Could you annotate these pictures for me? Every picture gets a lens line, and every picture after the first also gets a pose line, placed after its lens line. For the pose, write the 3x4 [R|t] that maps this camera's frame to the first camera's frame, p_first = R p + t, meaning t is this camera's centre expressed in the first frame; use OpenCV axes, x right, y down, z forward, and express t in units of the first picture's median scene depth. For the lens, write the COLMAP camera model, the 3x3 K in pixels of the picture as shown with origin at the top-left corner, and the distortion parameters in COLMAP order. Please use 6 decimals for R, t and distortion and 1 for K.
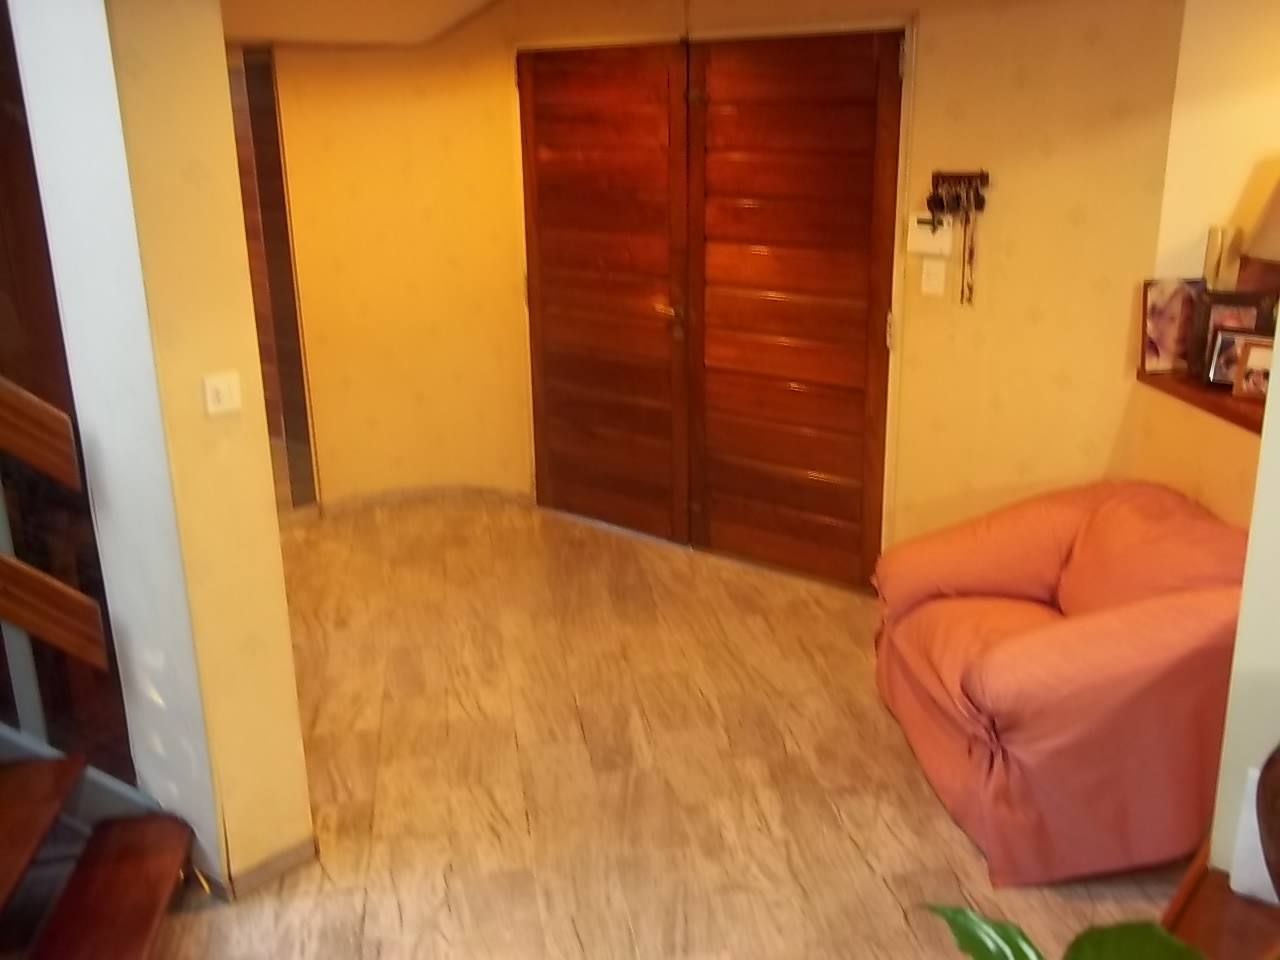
lens RADIAL K [[1214.5, 0, 650.1], [0, 1214.5, 478.0], [0, 0, 1]] dist [-0.008662, 0.000000]
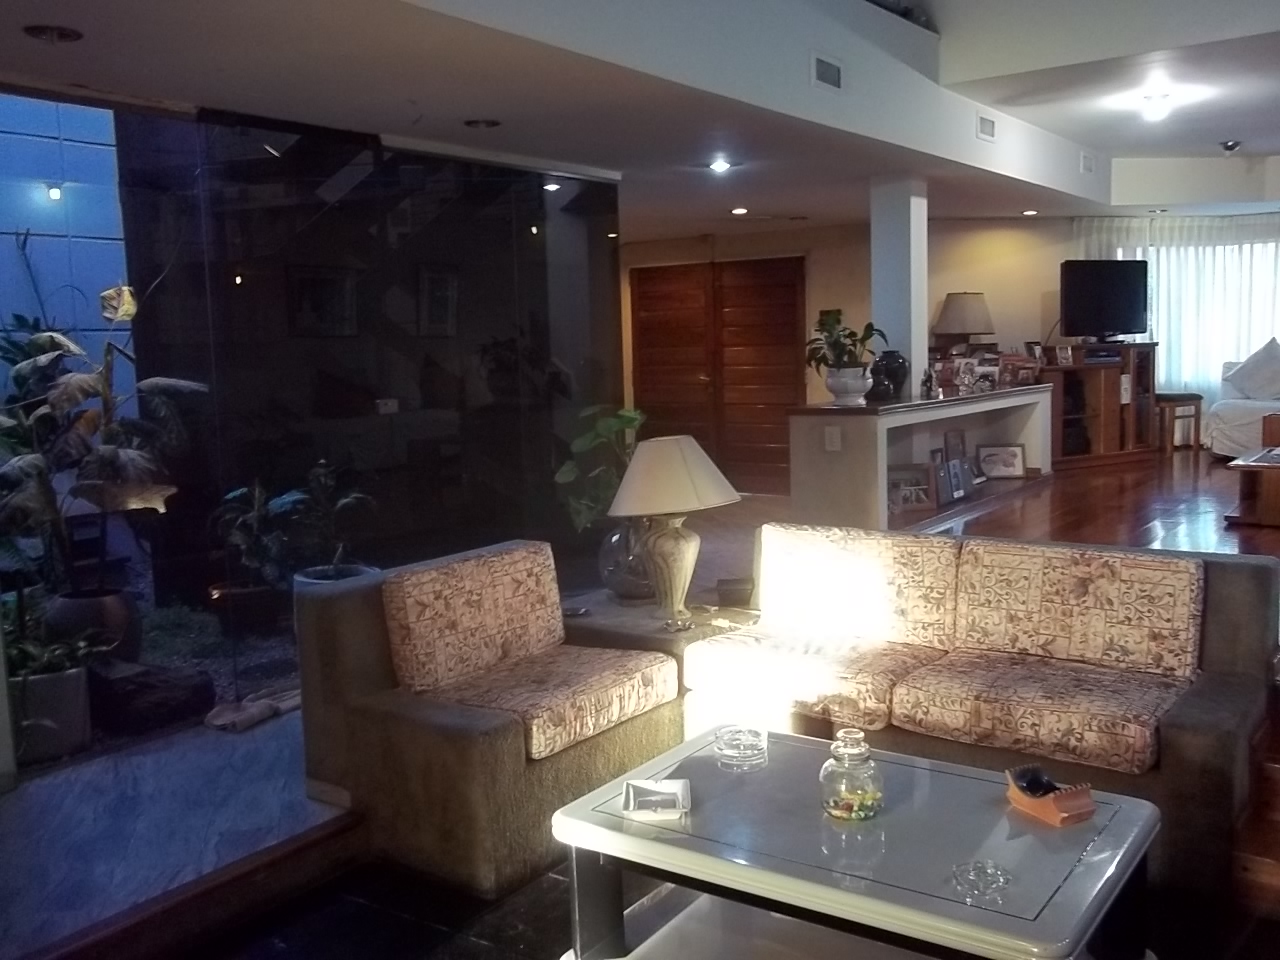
lens RADIAL K [[1214.5, 0, 635.4], [0, 1214.5, 481.1], [0, 0, 1]] dist [-0.008662, 0.000000]
pose [[0.997992, -0.026109, 0.057702, -0.257052], [0.035728, 0.984353, -0.172549, 0.440370], [-0.052294, 0.174264, 0.983309, -1.184766]]
